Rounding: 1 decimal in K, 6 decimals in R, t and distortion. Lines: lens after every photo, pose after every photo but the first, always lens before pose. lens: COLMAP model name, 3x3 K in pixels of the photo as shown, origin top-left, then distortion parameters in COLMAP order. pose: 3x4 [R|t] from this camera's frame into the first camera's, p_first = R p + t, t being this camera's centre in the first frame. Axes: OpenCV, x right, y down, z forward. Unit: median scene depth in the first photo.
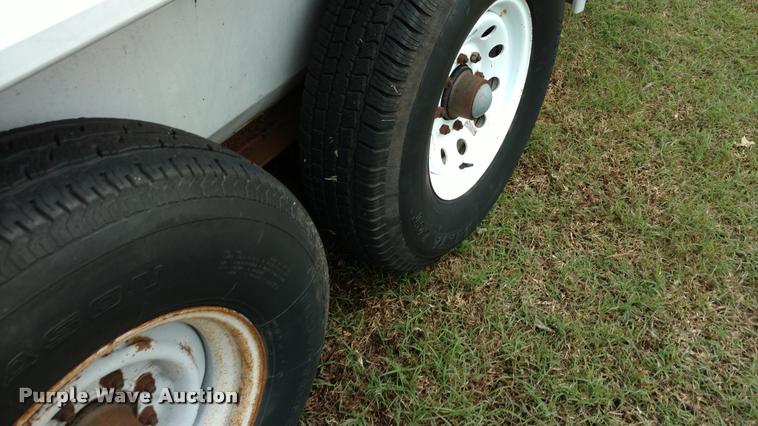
lens RADIAL K [[629.2, 0, 371.4], [0, 629.2, 210.9], [0, 0, 1]] dist [0.037556, 0.009082]
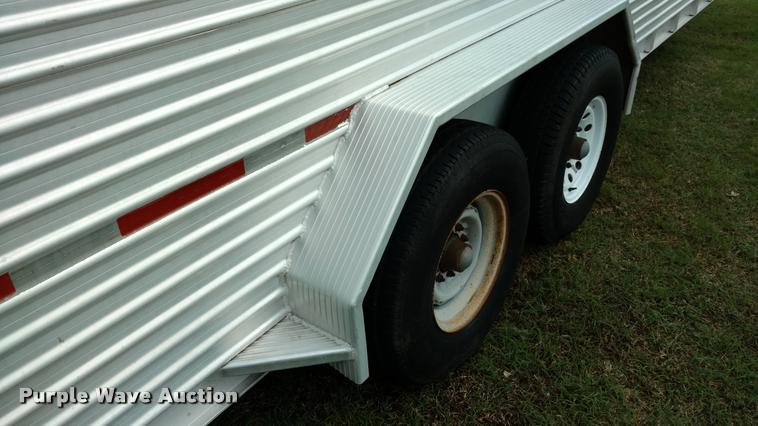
lens RADIAL K [[629.2, 0, 351.8], [0, 629.2, 226.4], [0, 0, 1]] dist [0.037556, 0.009082]
pose [[0.999039, 0.022636, -0.037522, -0.378050], [-0.030319, 0.975276, -0.218900, 0.412519], [0.031640, 0.219828, 0.975026, -0.698066]]
